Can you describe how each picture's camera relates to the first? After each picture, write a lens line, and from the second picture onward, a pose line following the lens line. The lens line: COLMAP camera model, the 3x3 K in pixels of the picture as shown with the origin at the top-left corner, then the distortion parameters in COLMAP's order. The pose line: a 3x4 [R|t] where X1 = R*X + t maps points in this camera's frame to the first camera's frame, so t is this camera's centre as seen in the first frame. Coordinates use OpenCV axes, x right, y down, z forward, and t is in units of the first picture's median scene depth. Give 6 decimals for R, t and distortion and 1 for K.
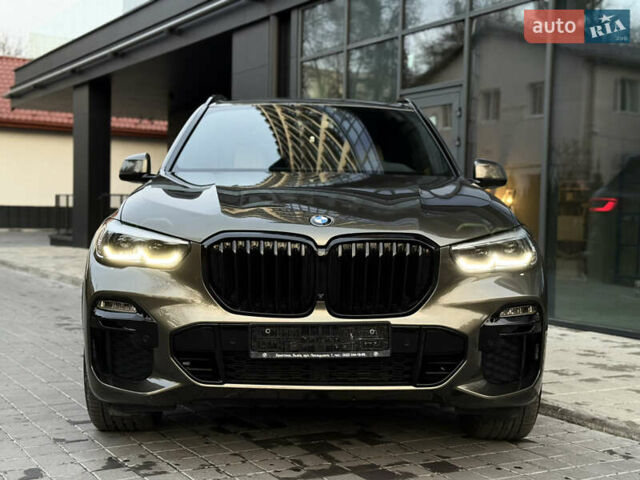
lens RADIAL K [[888.6, 0, 320.0], [0, 888.6, 240.0], [0, 0, 1]] dist [0.196923, 0.008827]
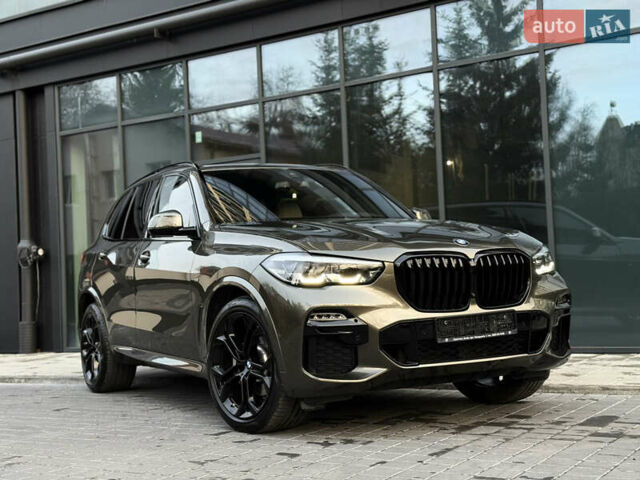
lens RADIAL K [[888.6, 0, 320.0], [0, 888.6, 240.0], [0, 0, 1]] dist [0.196923, 0.008827]
pose [[0.888237, -0.043789, 0.457294, -0.846466], [0.083325, 0.994292, -0.066638, 0.050162], [-0.451766, 0.097294, 0.886815, -0.150452]]
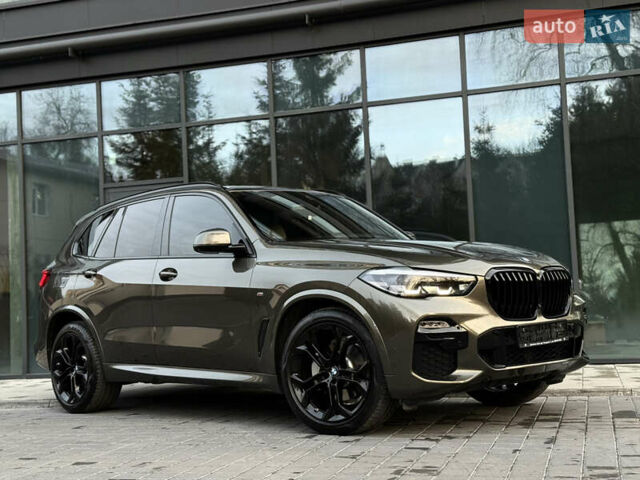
lens RADIAL K [[888.6, 0, 320.0], [0, 888.6, 240.0], [0, 0, 1]] dist [0.196923, 0.008827]
pose [[0.739409, -0.011675, 0.673155, -1.370128], [0.088363, 0.992883, -0.079840, 0.038982], [-0.667432, 0.118516, 0.735179, 0.053150]]
